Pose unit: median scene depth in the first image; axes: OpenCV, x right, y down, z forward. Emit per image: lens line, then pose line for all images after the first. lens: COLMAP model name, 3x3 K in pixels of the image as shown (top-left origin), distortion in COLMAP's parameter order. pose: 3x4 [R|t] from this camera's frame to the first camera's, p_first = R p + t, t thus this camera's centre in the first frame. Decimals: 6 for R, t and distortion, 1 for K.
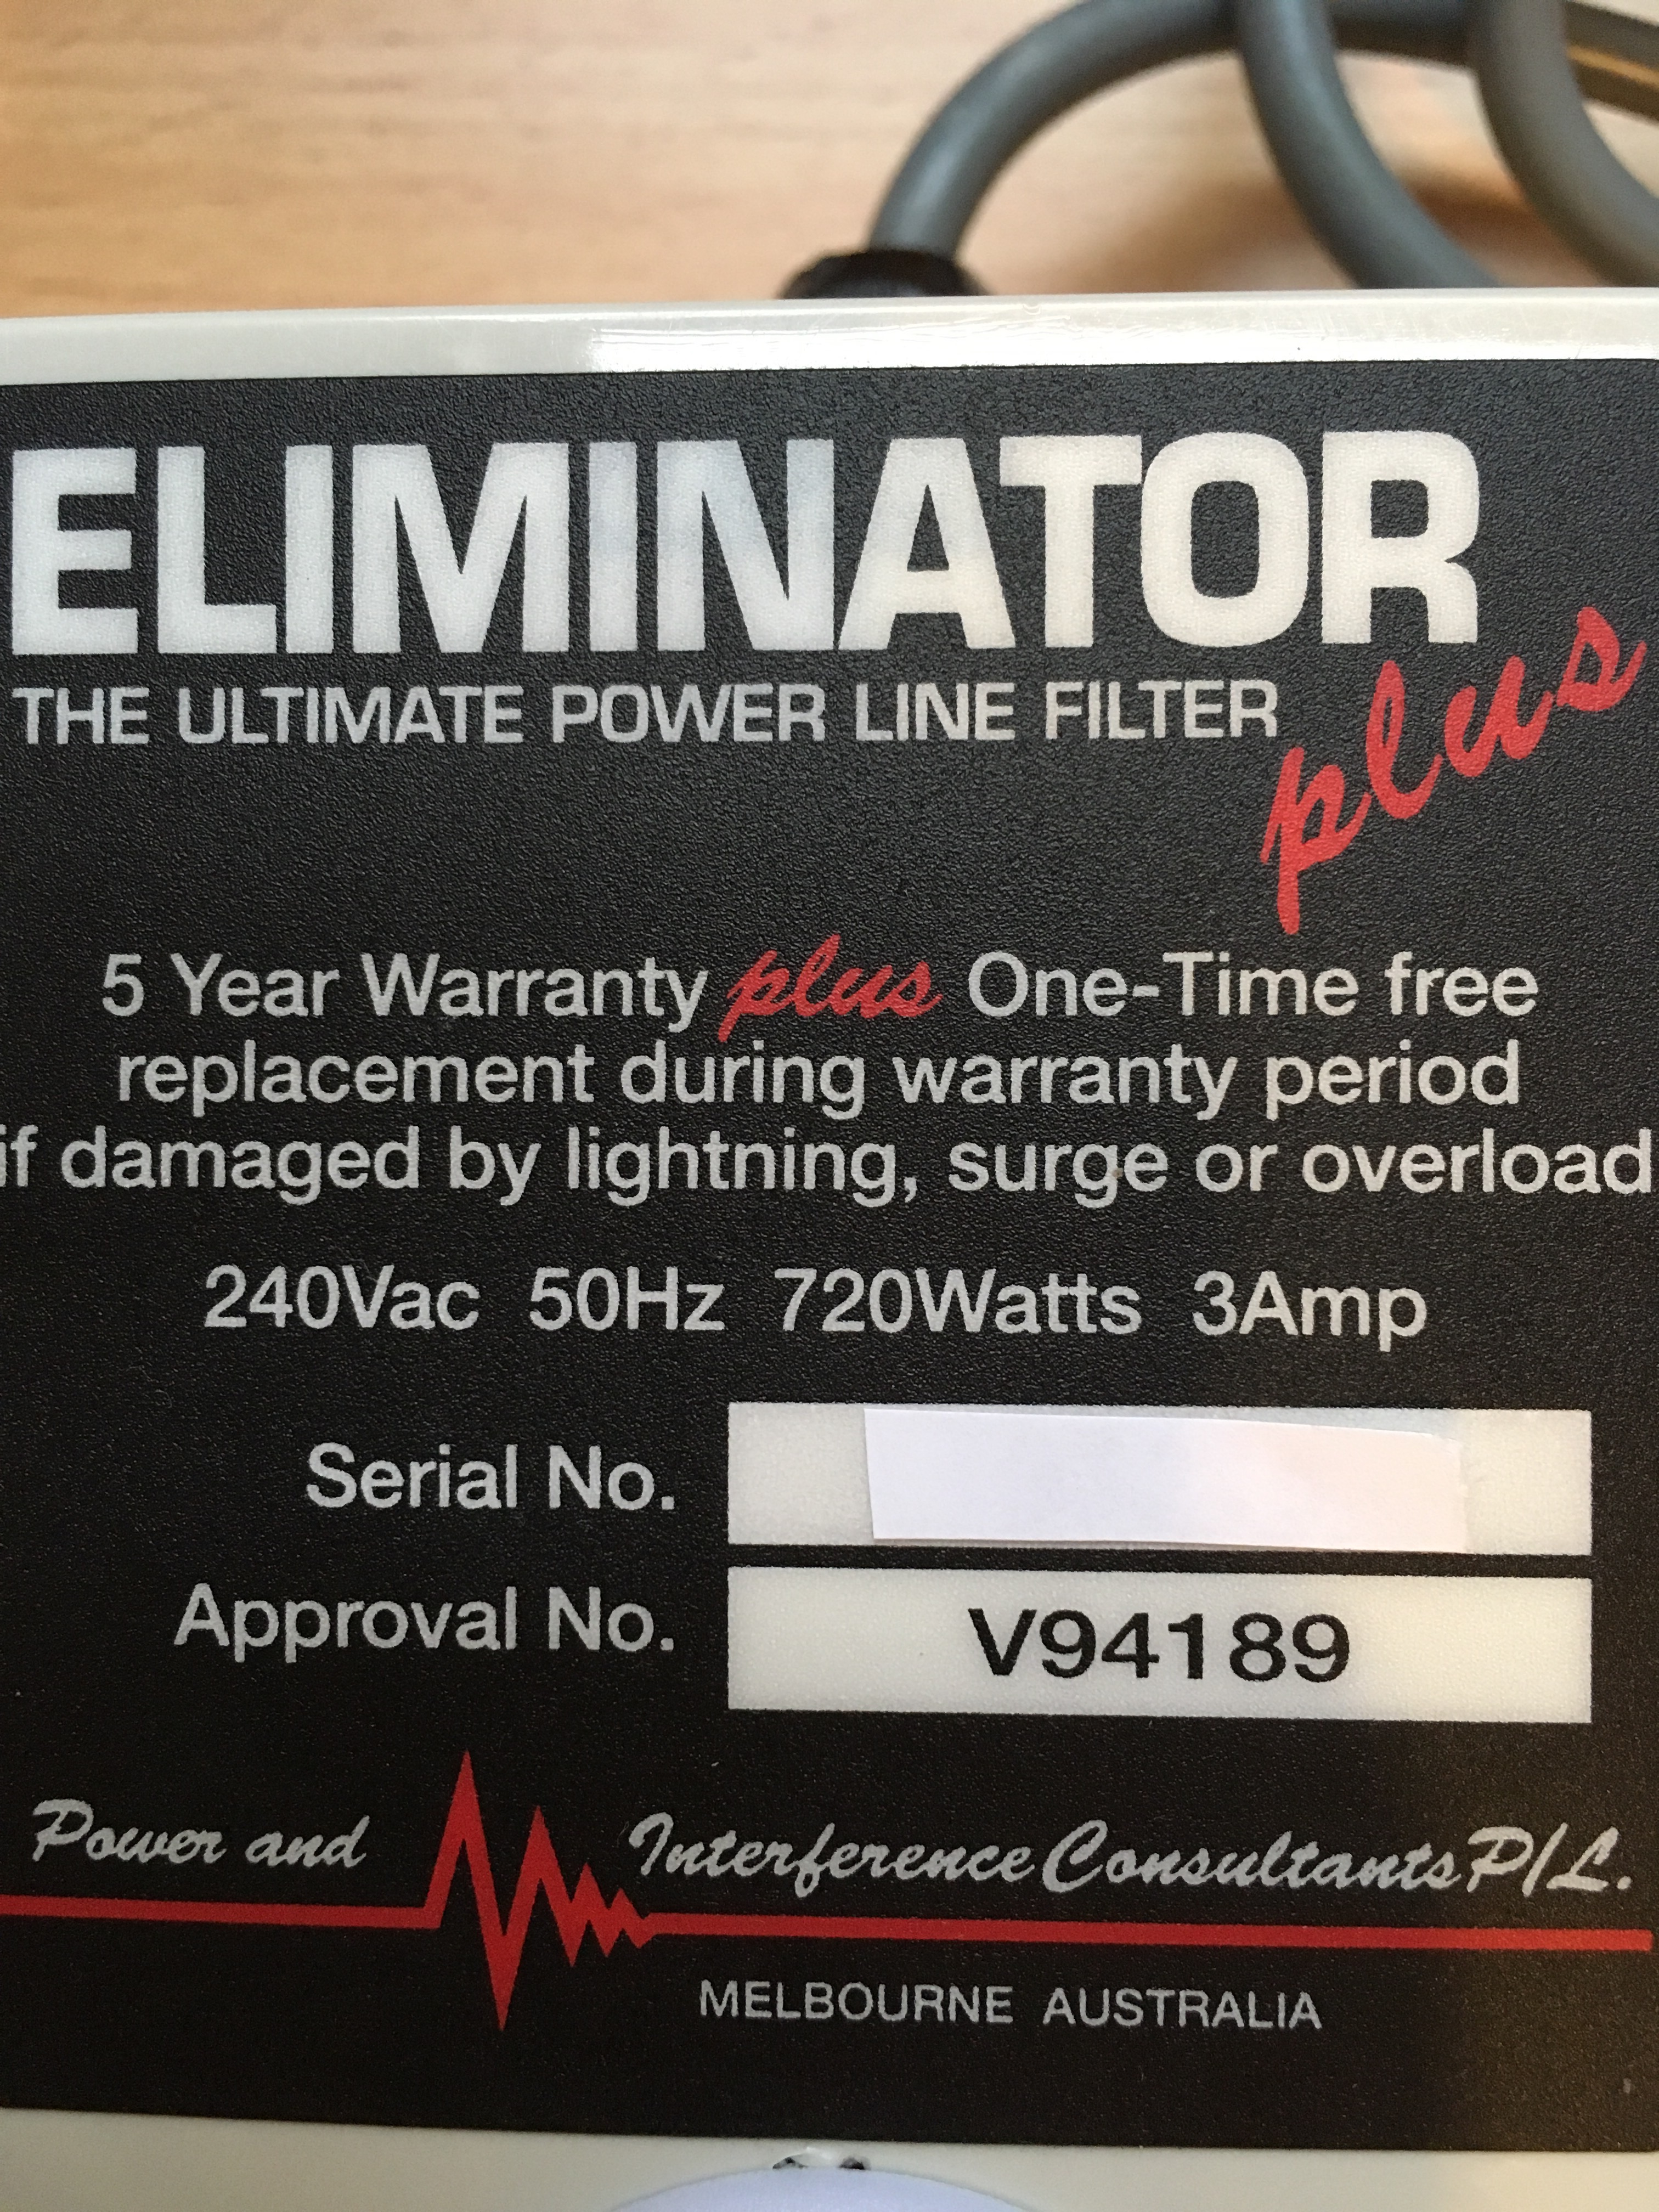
lens RADIAL K [[2102.2, 0, 829.5], [0, 2102.2, 1106.0], [0, 0, 1]] dist [0.070956, -0.200785]
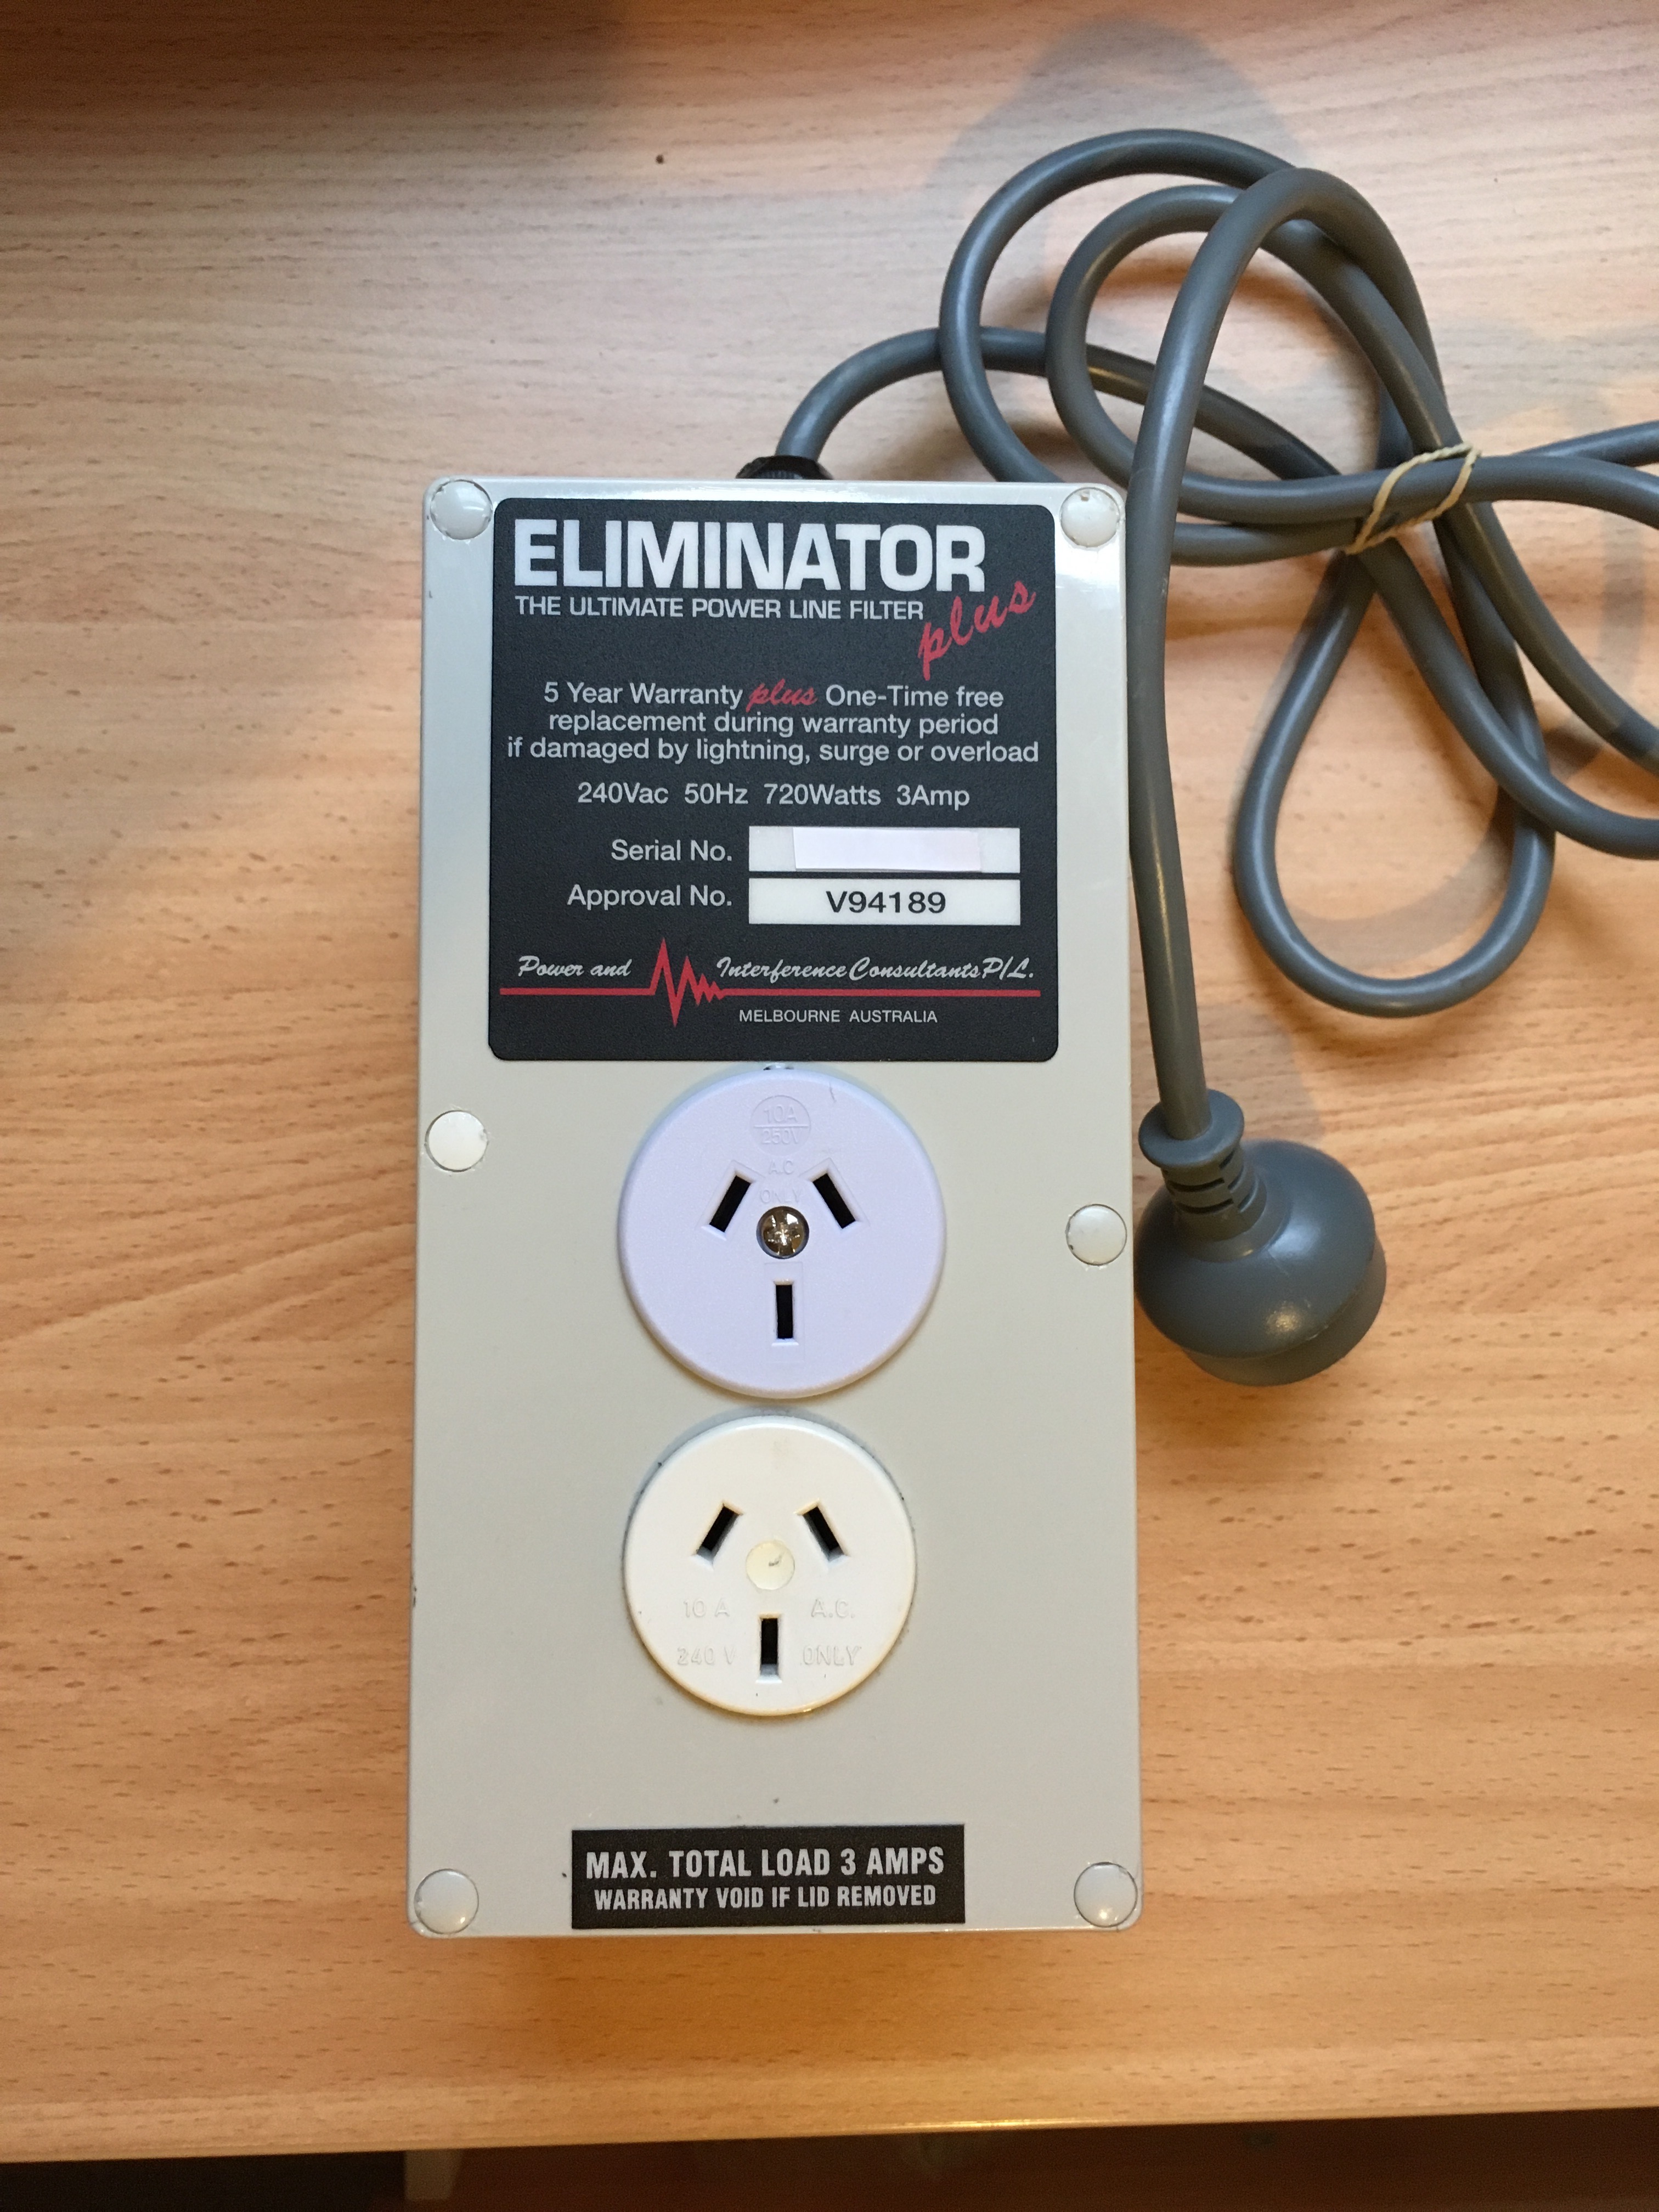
lens RADIAL K [[1917.8, 0, 826.7], [0, 1917.8, 1055.6], [0, 0, 1]] dist [0.074793, -0.104728]
pose [[0.996800, 0.005611, 0.079742, -0.158057], [-0.000034, 0.997563, -0.069773, 0.676418], [-0.079940, 0.069547, 0.994371, -1.807306]]
